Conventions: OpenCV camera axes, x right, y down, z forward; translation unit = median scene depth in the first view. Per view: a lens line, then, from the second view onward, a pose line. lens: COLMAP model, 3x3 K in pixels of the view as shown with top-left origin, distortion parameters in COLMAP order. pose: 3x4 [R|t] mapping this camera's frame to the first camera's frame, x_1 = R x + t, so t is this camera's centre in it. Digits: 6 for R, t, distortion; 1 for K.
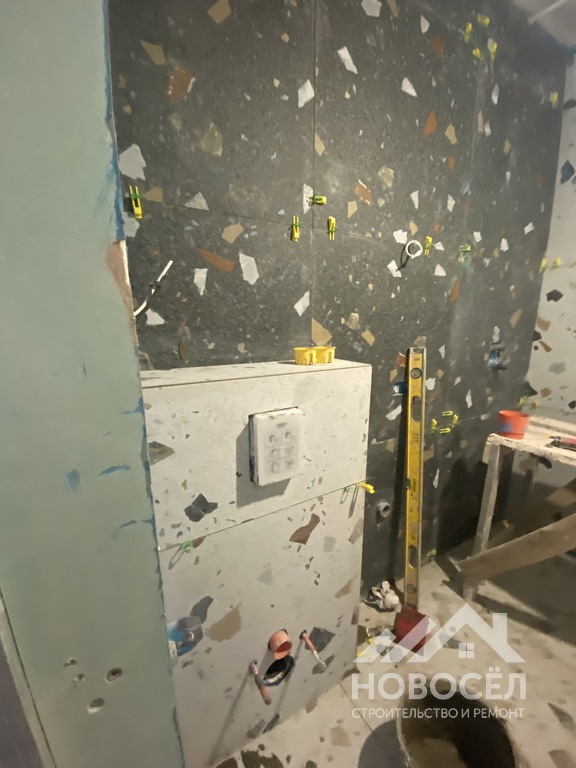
lens RADIAL K [[306.2, 0, 288.0], [0, 306.2, 384.0], [0, 0, 1]] dist [0.017637, -0.020344]
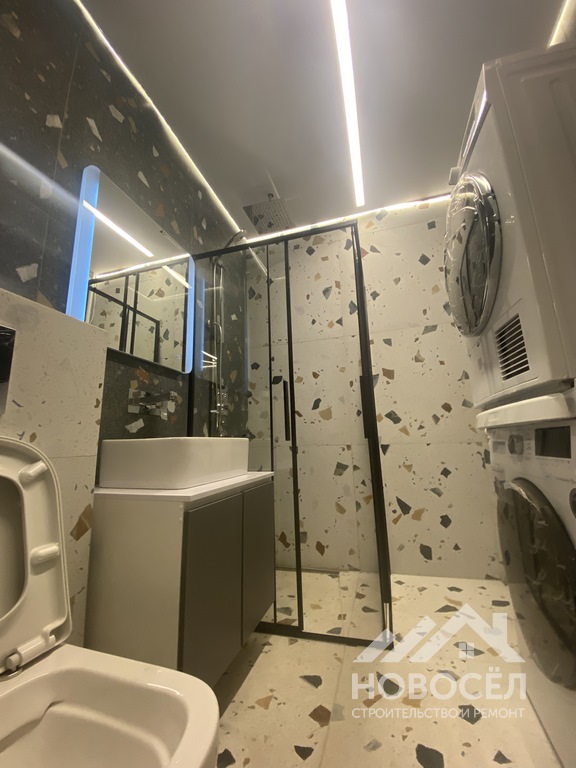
lens RADIAL K [[306.2, 0, 288.0], [0, 306.2, 384.0], [0, 0, 1]] dist [0.017637, -0.020344]
pose [[0.727751, 0.107267, 0.677401, 0.028696], [0.175440, 0.925716, -0.335068, 0.510427], [-0.663023, 0.362689, 0.654872, -0.021366]]
